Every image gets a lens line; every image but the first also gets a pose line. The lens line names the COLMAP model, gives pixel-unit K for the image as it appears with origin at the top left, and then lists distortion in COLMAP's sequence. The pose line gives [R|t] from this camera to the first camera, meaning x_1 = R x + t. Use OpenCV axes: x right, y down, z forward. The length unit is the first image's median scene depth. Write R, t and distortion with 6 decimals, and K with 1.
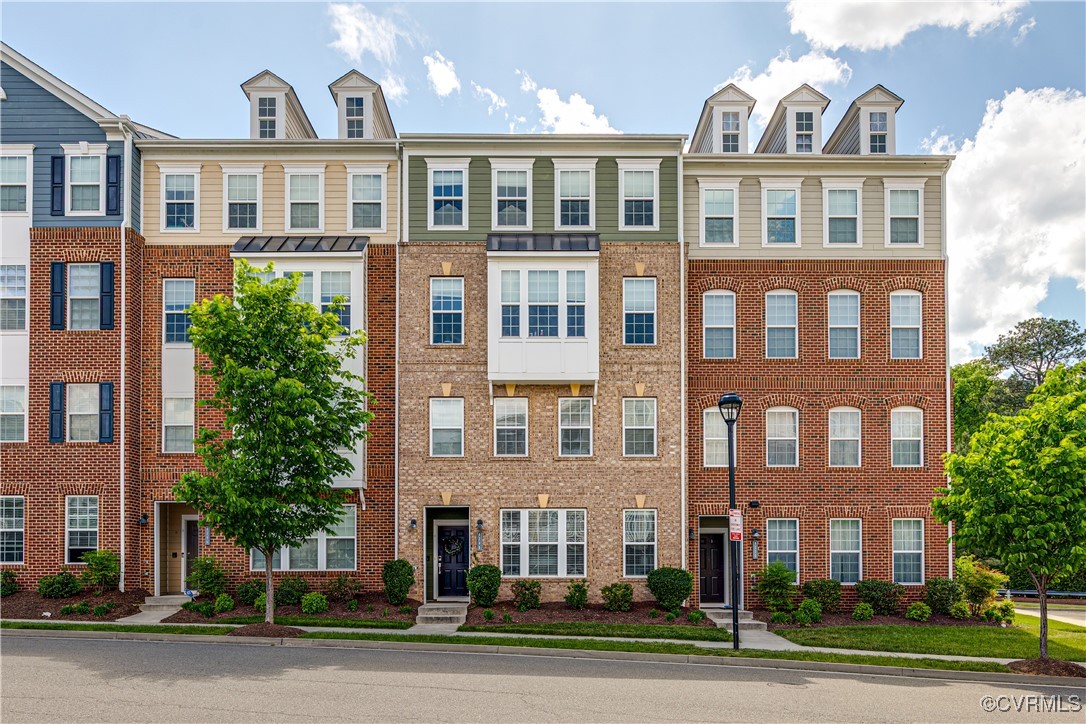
lens RADIAL K [[582.0, 0, 551.0], [0, 582.0, 455.0], [0, 0, 1]] dist [-0.004443, -0.001093]
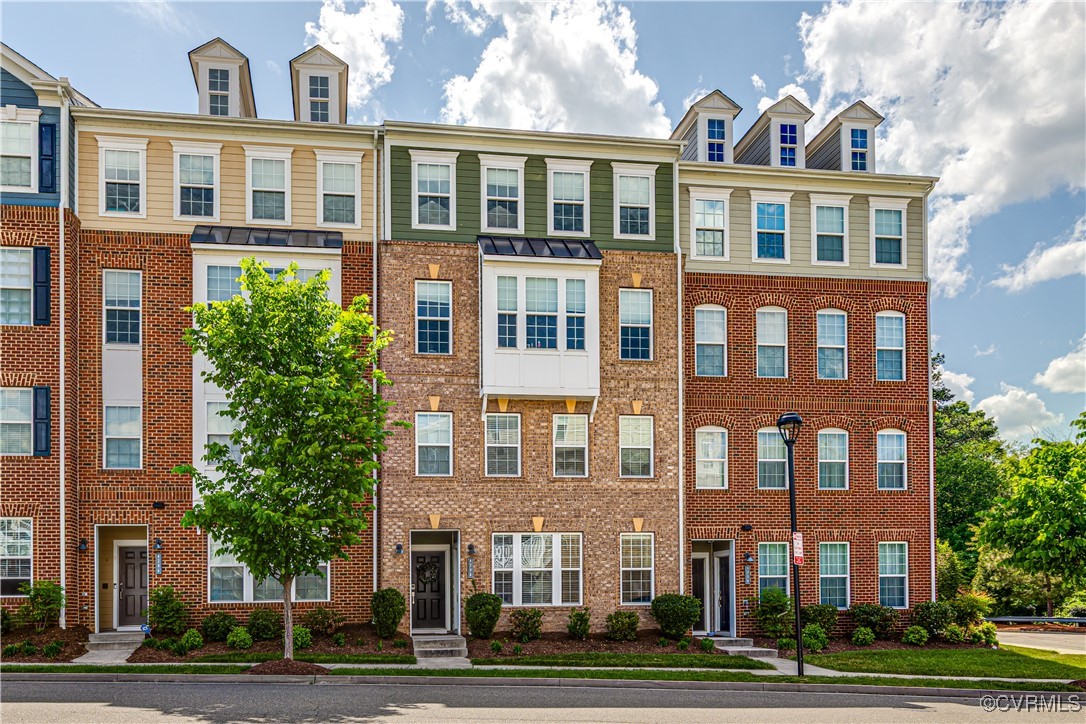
lens RADIAL K [[627.2, 0, 530.2], [0, 627.2, 475.1], [0, 0, 1]] dist [-0.003085, 0.002747]
pose [[0.994889, 0.008358, 0.100628, -0.124415], [-0.008377, 0.999965, -0.000228, 0.000456], [-0.100627, -0.000616, 0.994924, -0.001066]]
